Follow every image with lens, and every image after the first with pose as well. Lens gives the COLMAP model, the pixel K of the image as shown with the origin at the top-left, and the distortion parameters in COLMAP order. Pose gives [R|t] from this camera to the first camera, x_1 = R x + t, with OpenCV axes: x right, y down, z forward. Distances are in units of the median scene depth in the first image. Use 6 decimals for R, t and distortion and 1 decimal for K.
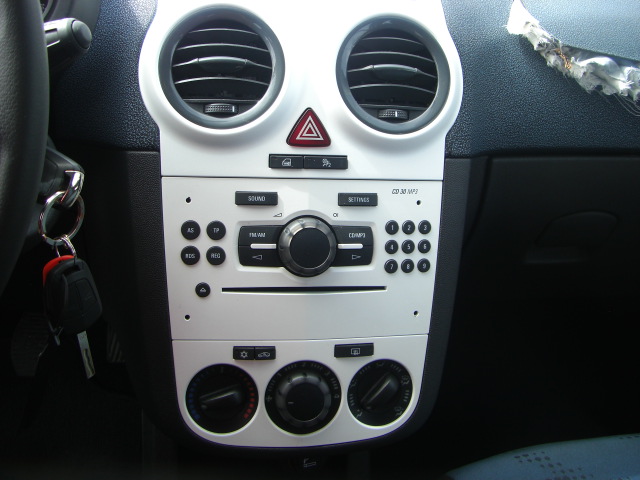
lens RADIAL K [[725.8, 0, 317.9], [0, 725.8, 212.3], [0, 0, 1]] dist [-0.124882, 0.000000]
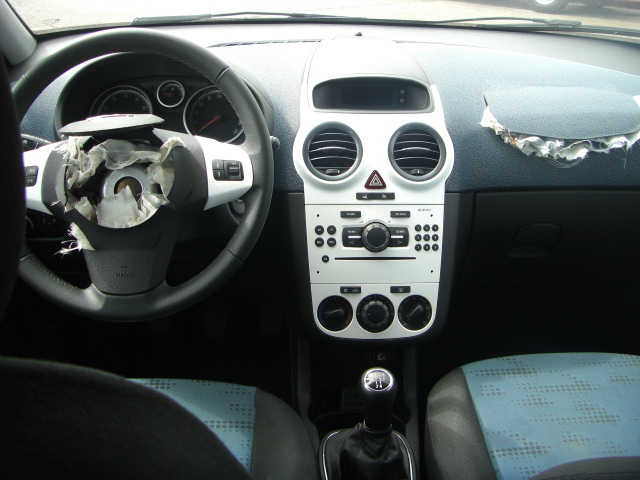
lens RADIAL K [[725.8, 0, 318.9], [0, 725.8, 238.5], [0, 0, 1]] dist [-0.124882, 0.000000]
pose [[0.991865, -0.019774, -0.125751, 0.082652], [0.014290, 0.998913, -0.044362, 0.137782], [0.126492, 0.042204, 0.991069, -1.040100]]
